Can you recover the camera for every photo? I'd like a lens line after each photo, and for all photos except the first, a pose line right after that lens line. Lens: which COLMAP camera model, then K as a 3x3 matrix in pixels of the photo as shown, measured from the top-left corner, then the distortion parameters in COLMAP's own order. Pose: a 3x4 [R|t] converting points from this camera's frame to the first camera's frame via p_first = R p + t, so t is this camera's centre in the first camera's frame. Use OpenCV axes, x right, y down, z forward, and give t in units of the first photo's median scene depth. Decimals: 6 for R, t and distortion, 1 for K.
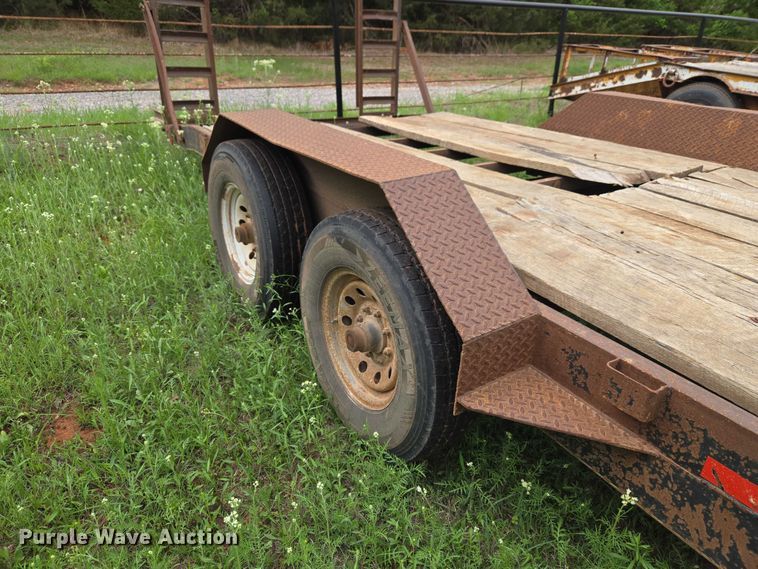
lens RADIAL K [[503.8, 0, 372.6], [0, 503.8, 288.2], [0, 0, 1]] dist [0.070038, -0.062712]
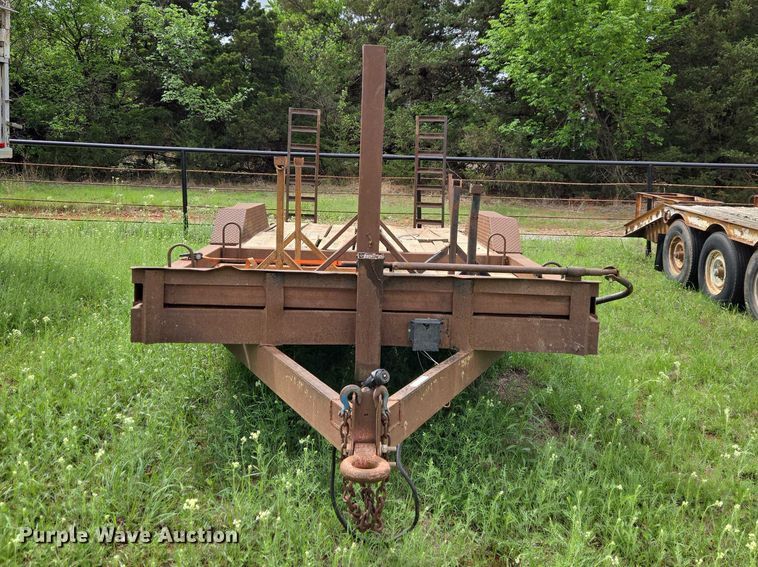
lens RADIAL K [[714.3, 0, 379.5], [0, 714.3, 272.8], [0, 0, 1]] dist [0.005763, 0.003548]
pose [[0.845539, 0.065681, -0.529858, 1.061763], [-0.245429, 0.929153, -0.276476, 0.394060], [0.474160, 0.363814, 0.801755, -0.707196]]
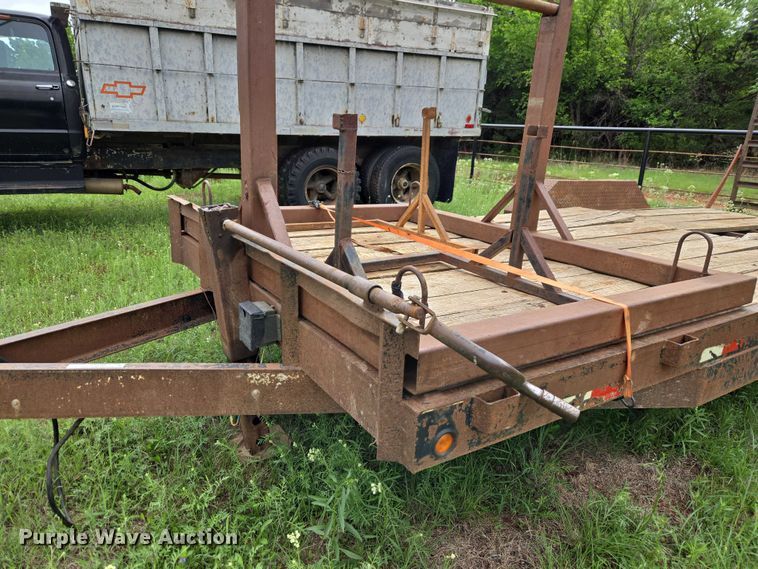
lens RADIAL K [[507.3, 0, 376.1], [0, 507.3, 291.7], [0, 0, 1]] dist [0.054912, -0.047975]
pose [[-0.014167, 0.249364, -0.968306, 1.093841], [-0.505752, 0.833605, 0.222075, 0.076000], [0.862562, 0.492869, 0.114307, -0.027906]]
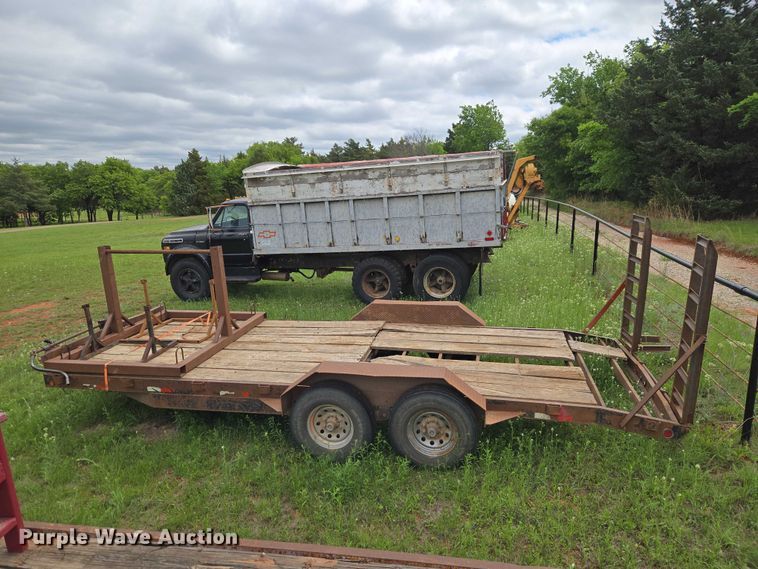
lens RADIAL K [[503.8, 0, 372.6], [0, 503.8, 288.2], [0, 0, 1]] dist [0.070038, -0.062712]
pose [[-0.718571, 0.135610, -0.682104, 1.121517], [-0.313450, 0.812381, 0.491718, -0.891090], [0.620810, 0.567140, -0.541247, 1.130838]]
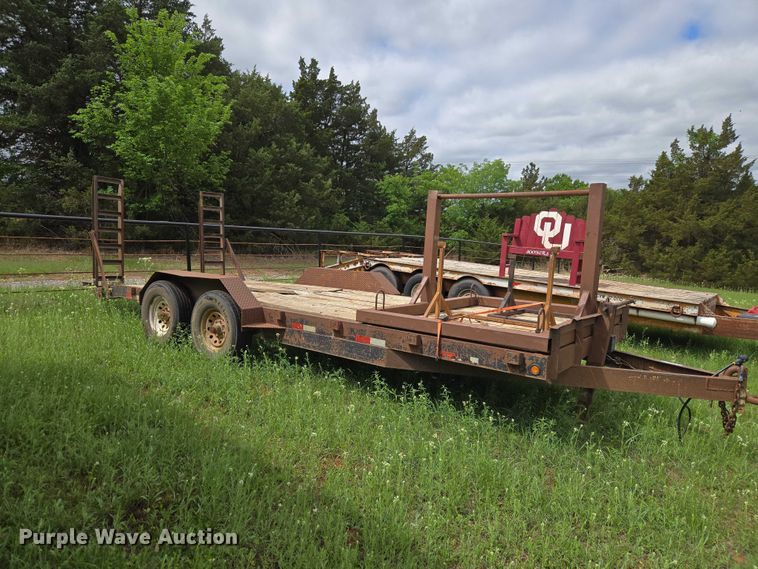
lens RADIAL K [[503.8, 0, 372.6], [0, 503.8, 288.2], [0, 0, 1]] dist [0.070038, -0.062712]
pose [[0.947616, -0.028577, 0.318130, -0.031345], [0.142508, 0.929191, -0.341022, 0.404382], [-0.285858, 0.368494, 0.884589, -0.827220]]
